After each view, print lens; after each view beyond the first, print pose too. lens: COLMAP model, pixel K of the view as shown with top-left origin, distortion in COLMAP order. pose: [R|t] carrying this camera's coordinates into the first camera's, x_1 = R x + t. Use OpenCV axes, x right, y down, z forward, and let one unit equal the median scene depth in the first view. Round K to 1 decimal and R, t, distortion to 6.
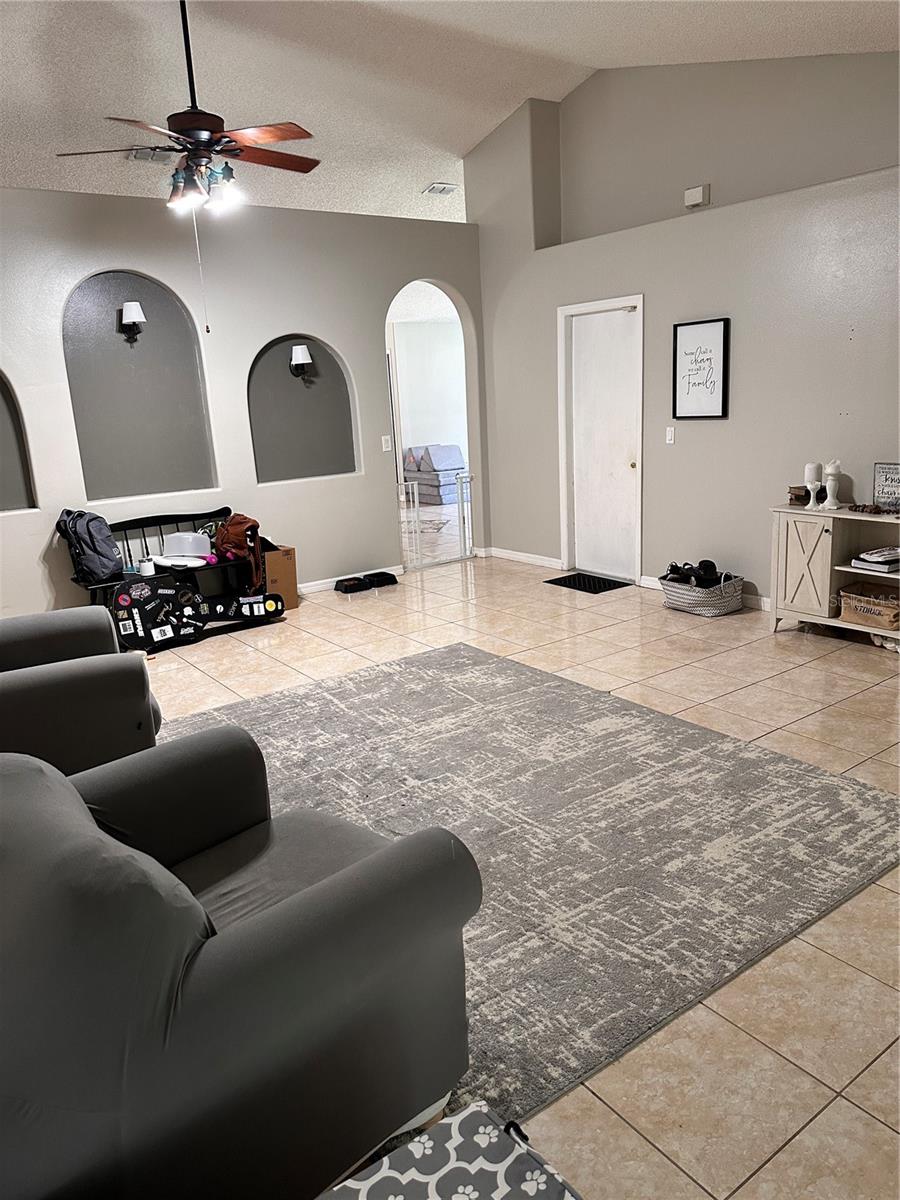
lens RADIAL K [[848.6, 0, 449.0], [0, 848.6, 585.6], [0, 0, 1]] dist [0.144983, -0.290938]
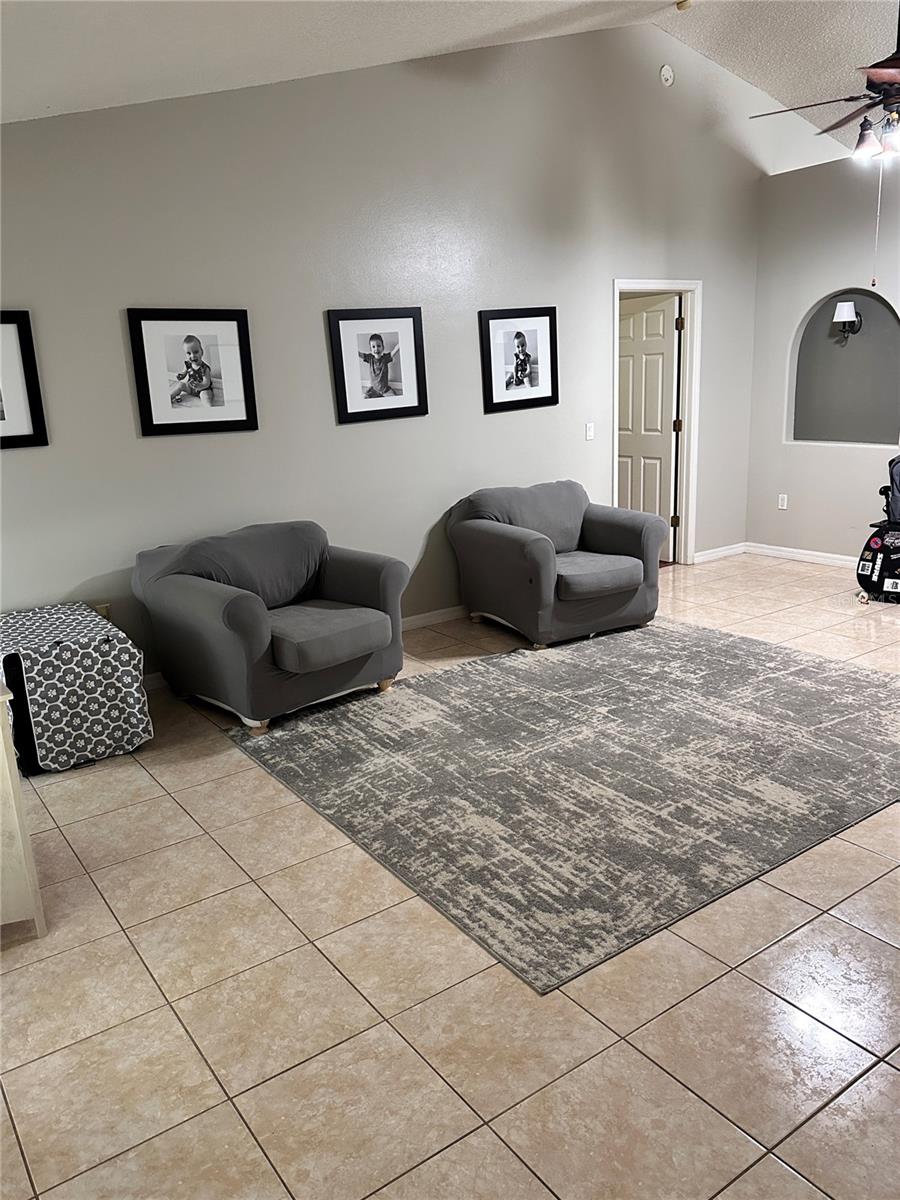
lens RADIAL K [[888.5, 0, 447.1], [0, 888.5, 603.3], [0, 0, 1]] dist [0.138259, -0.210248]
pose [[-0.018181, 0.301059, -0.953432, 0.984442], [-0.179193, 0.937169, 0.299341, -0.211465], [0.983646, 0.176290, 0.036909, 0.657643]]
